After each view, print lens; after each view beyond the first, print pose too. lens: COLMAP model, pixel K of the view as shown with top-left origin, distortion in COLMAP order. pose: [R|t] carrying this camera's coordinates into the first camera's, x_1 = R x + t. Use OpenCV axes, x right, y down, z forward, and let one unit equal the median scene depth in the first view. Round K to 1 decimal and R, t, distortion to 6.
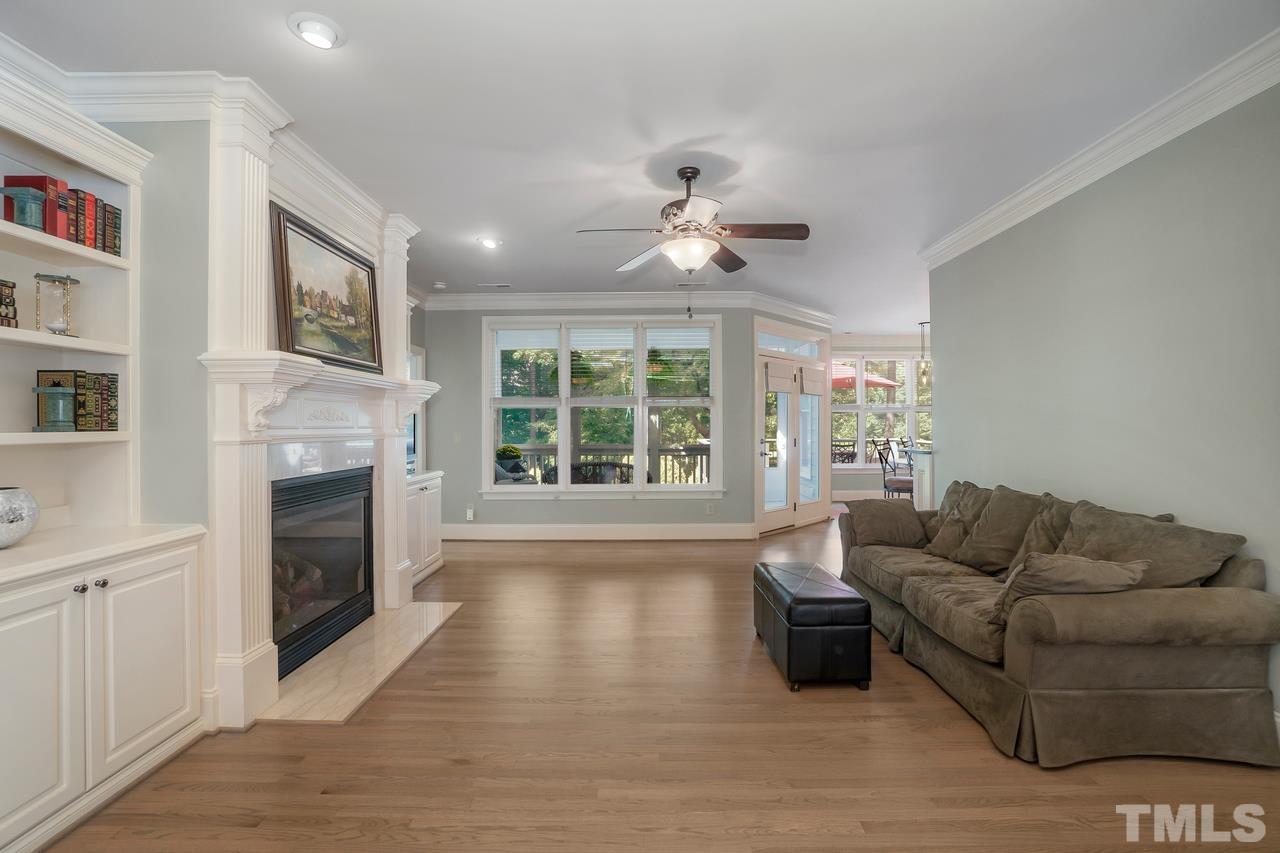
lens RADIAL K [[573.7, 0, 637.5], [0, 573.7, 424.9], [0, 0, 1]] dist [-0.001227, -0.000052]
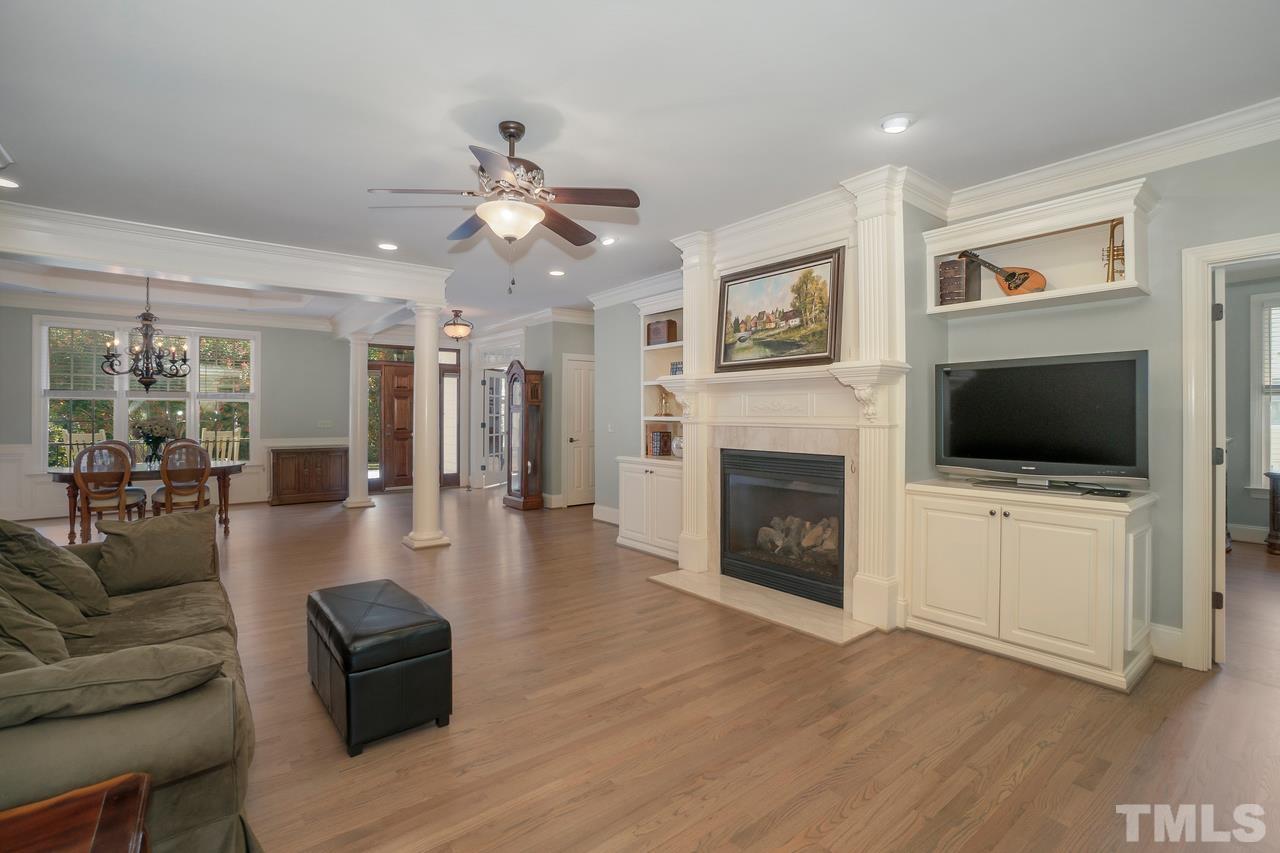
lens RADIAL K [[573.7, 0, 634.3], [0, 573.7, 420.2], [0, 0, 1]] dist [-0.001227, -0.000052]
pose [[-0.775282, 0.008302, -0.631561, 0.513196], [0.000997, 0.999928, 0.011919, -0.001692], [0.631614, 0.008611, -0.775235, 1.849695]]
